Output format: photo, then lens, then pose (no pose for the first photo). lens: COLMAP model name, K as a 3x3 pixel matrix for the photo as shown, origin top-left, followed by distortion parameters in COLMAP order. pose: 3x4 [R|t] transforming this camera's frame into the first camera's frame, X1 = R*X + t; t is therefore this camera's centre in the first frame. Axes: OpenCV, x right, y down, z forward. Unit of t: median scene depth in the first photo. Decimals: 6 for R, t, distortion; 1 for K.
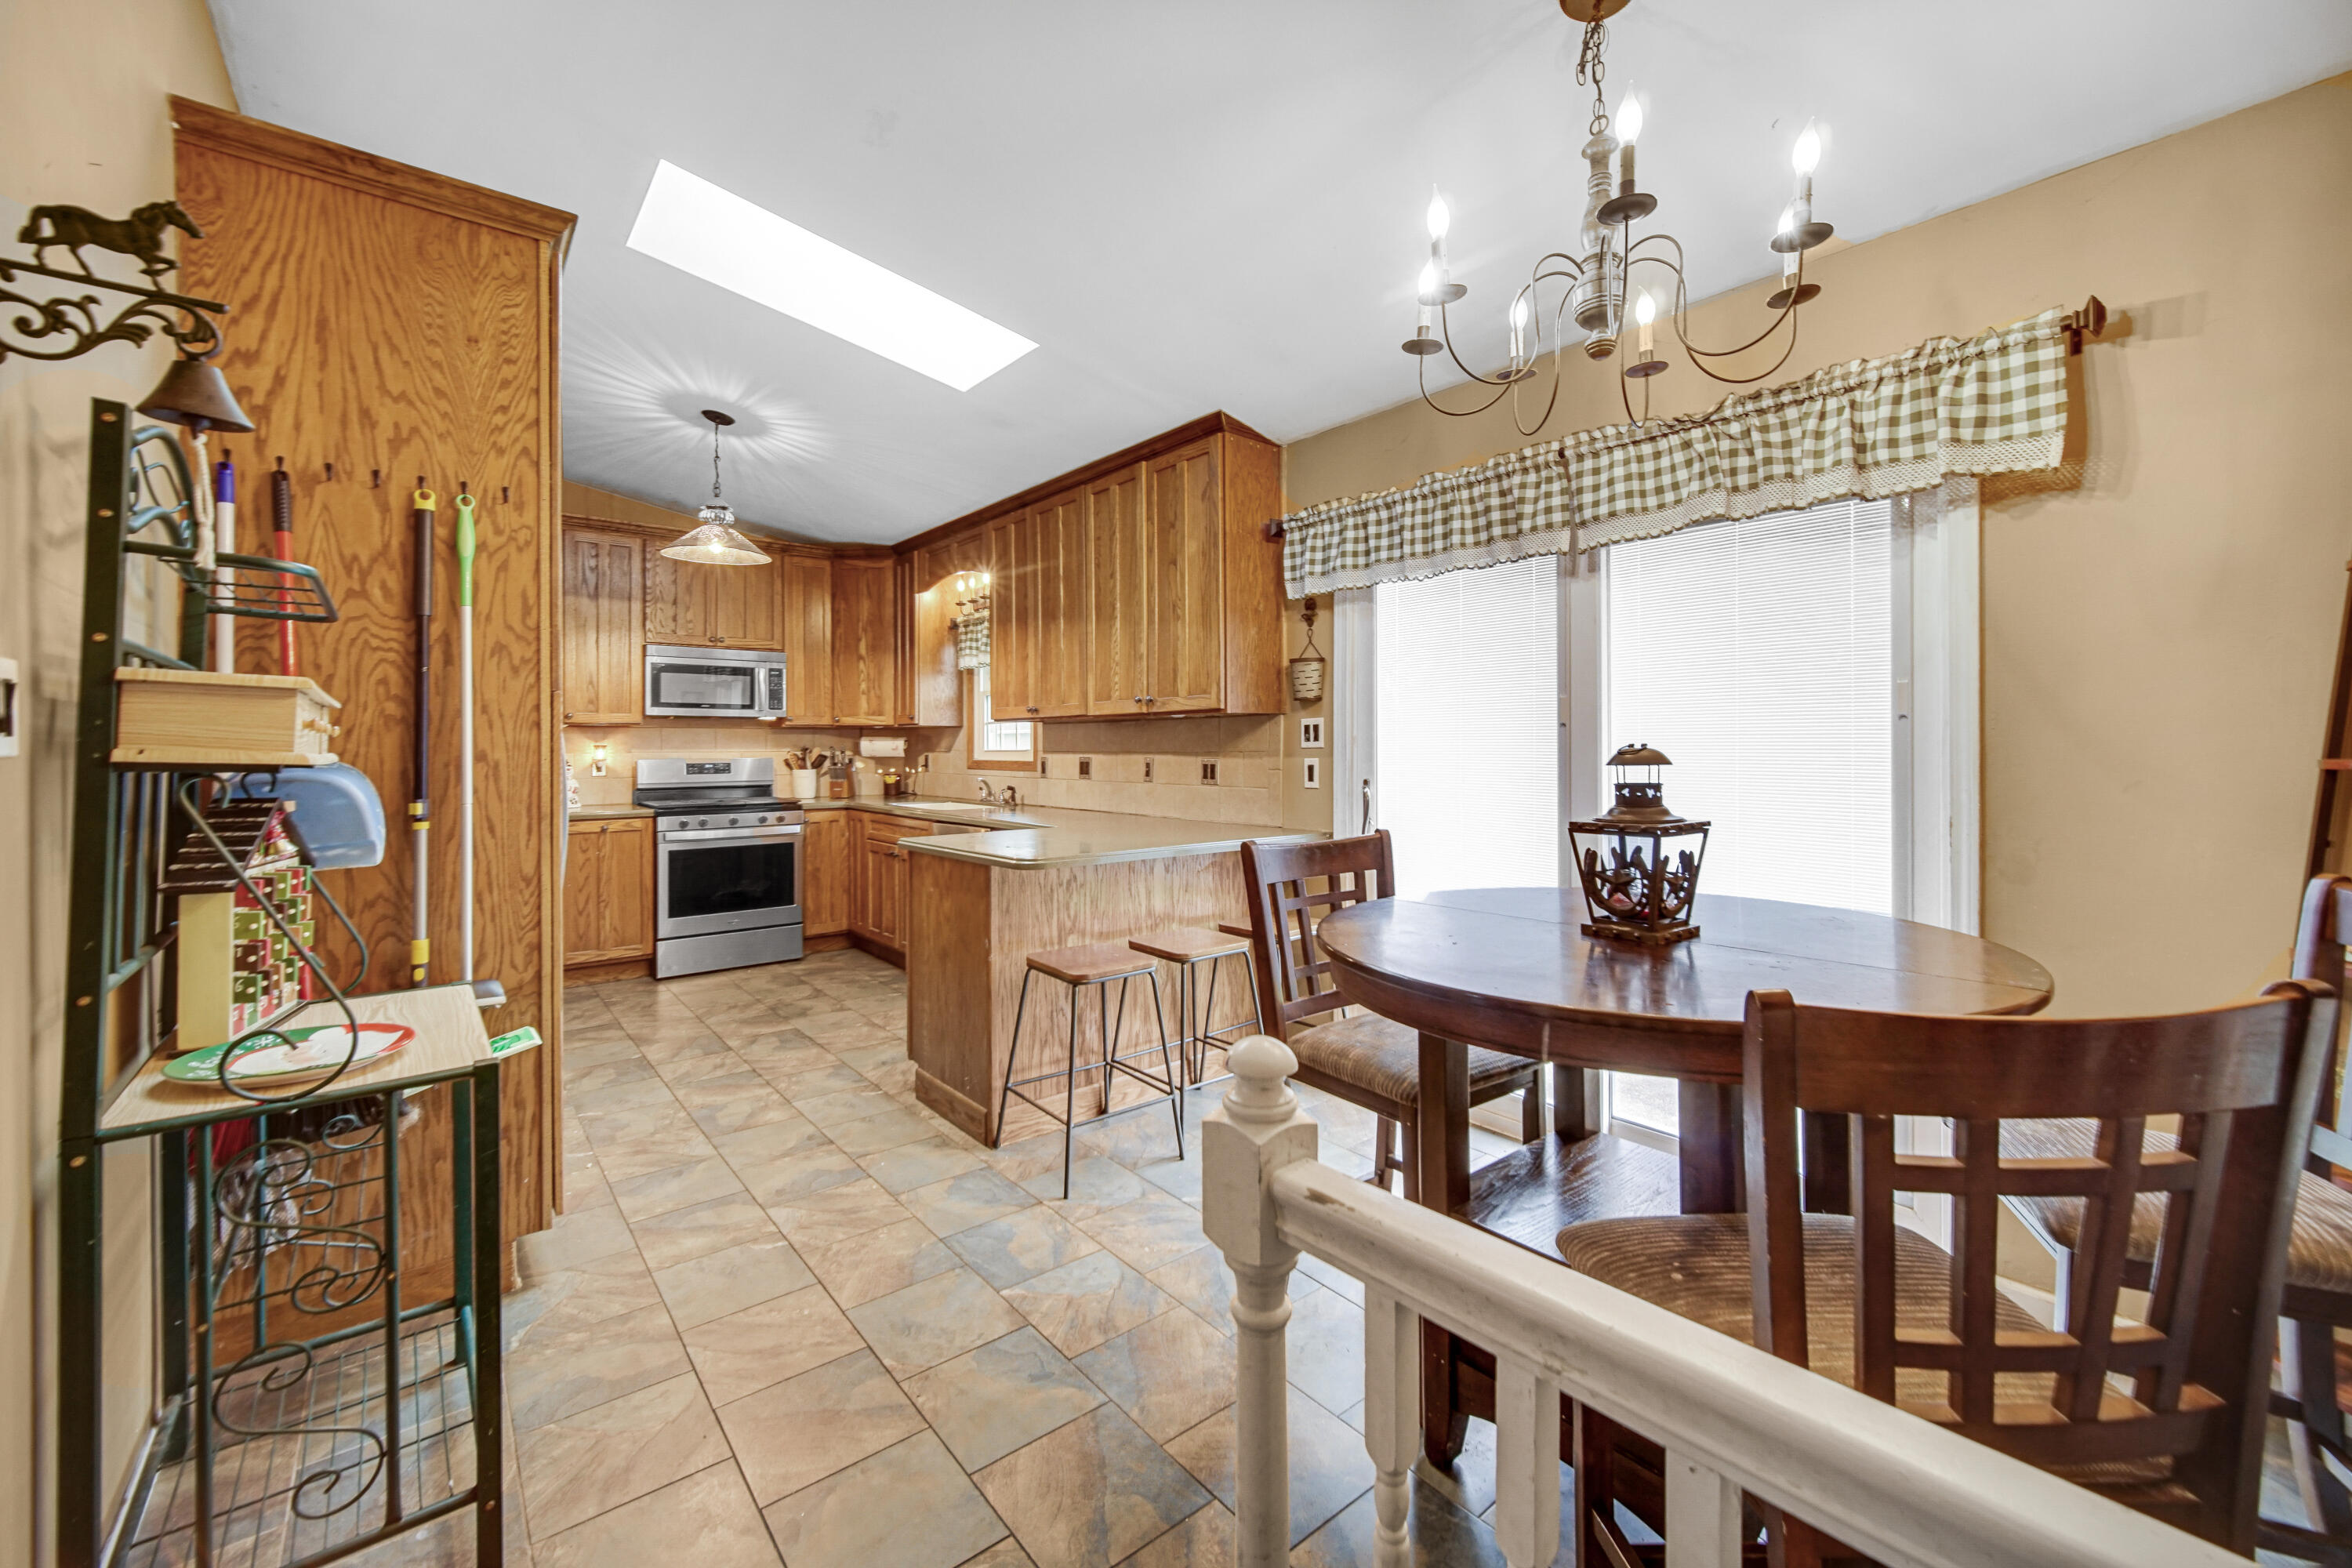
lens RADIAL K [[918.2, 0, 1170.8], [0, 918.2, 735.4], [0, 0, 1]] dist [-0.001645, -0.000137]
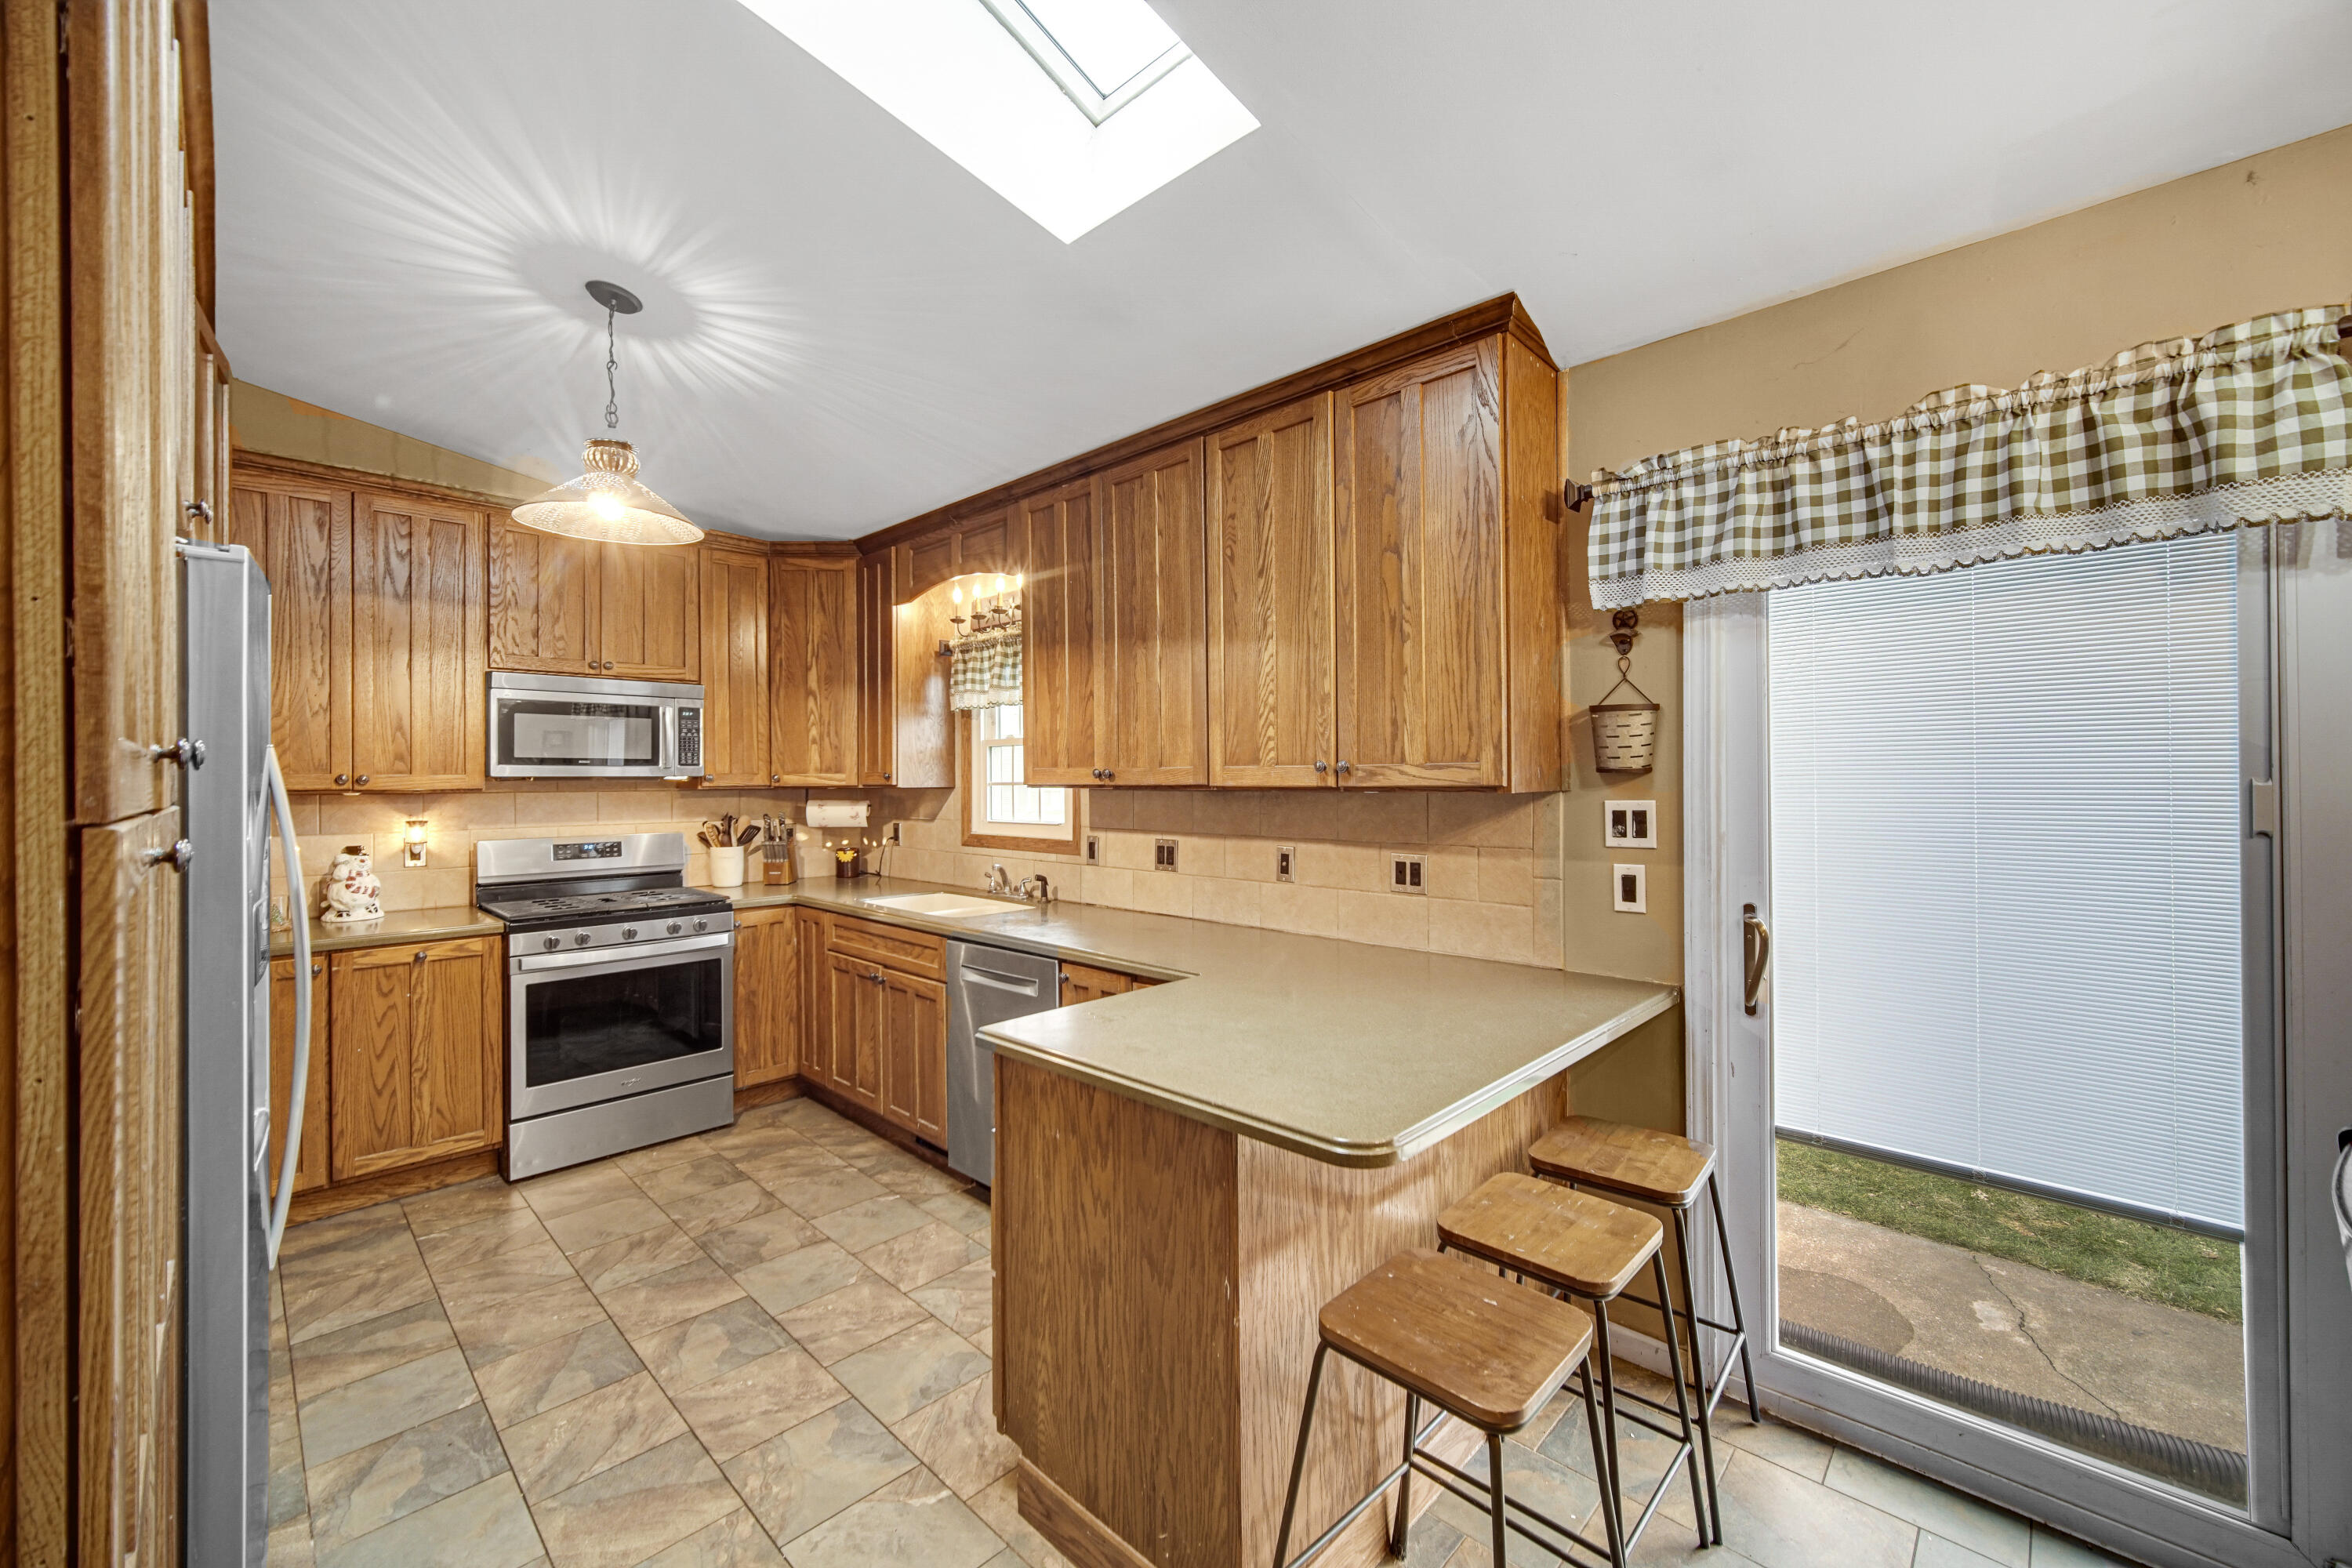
lens RADIAL K [[918.2, 0, 1173.6], [0, 918.2, 771.8], [0, 0, 1]] dist [-0.001645, -0.000137]
pose [[0.993507, -0.000731, 0.113767, -0.225157], [0.000518, 0.999998, 0.001905, -0.039293], [-0.113768, -0.001834, 0.993506, 0.409853]]
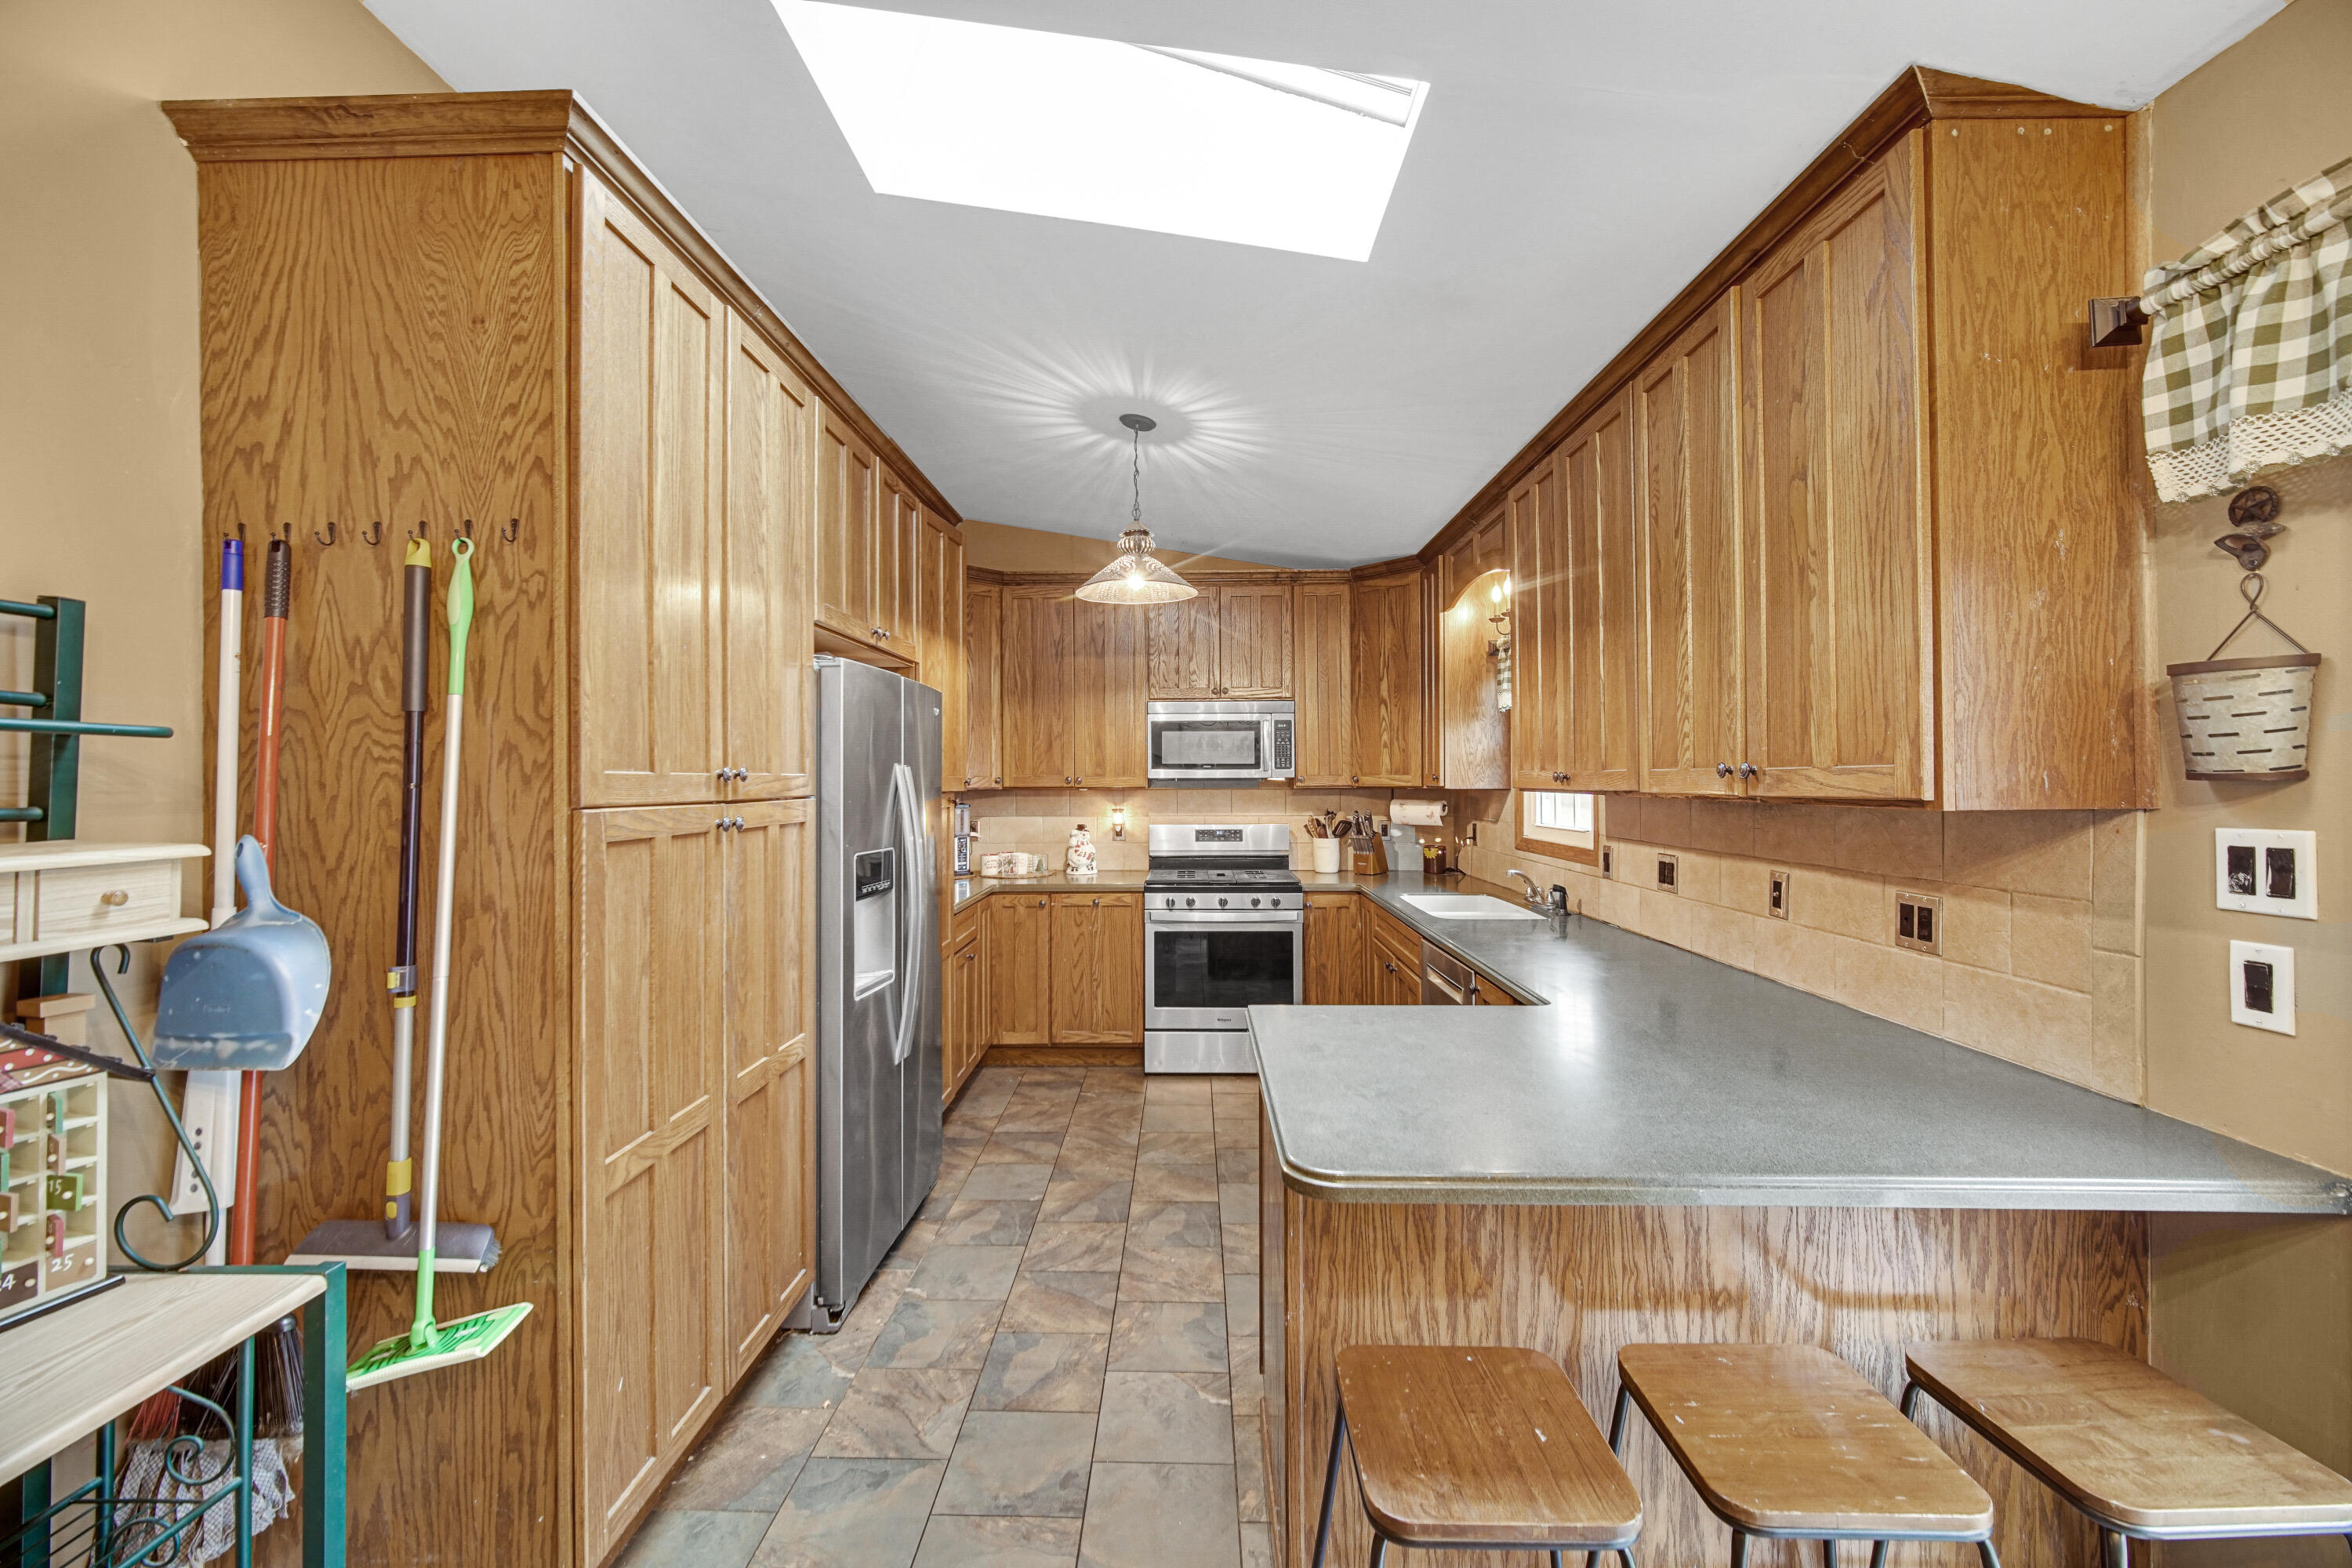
lens RADIAL K [[918.2, 0, 1169.4], [0, 918.2, 770.4], [0, 0, 1]] dist [-0.001645, -0.000137]
pose [[0.760502, -0.005308, -0.649314, 0.062785], [0.007039, 0.999975, 0.000069, -0.043890], [0.649297, -0.004623, 0.760521, 0.459462]]
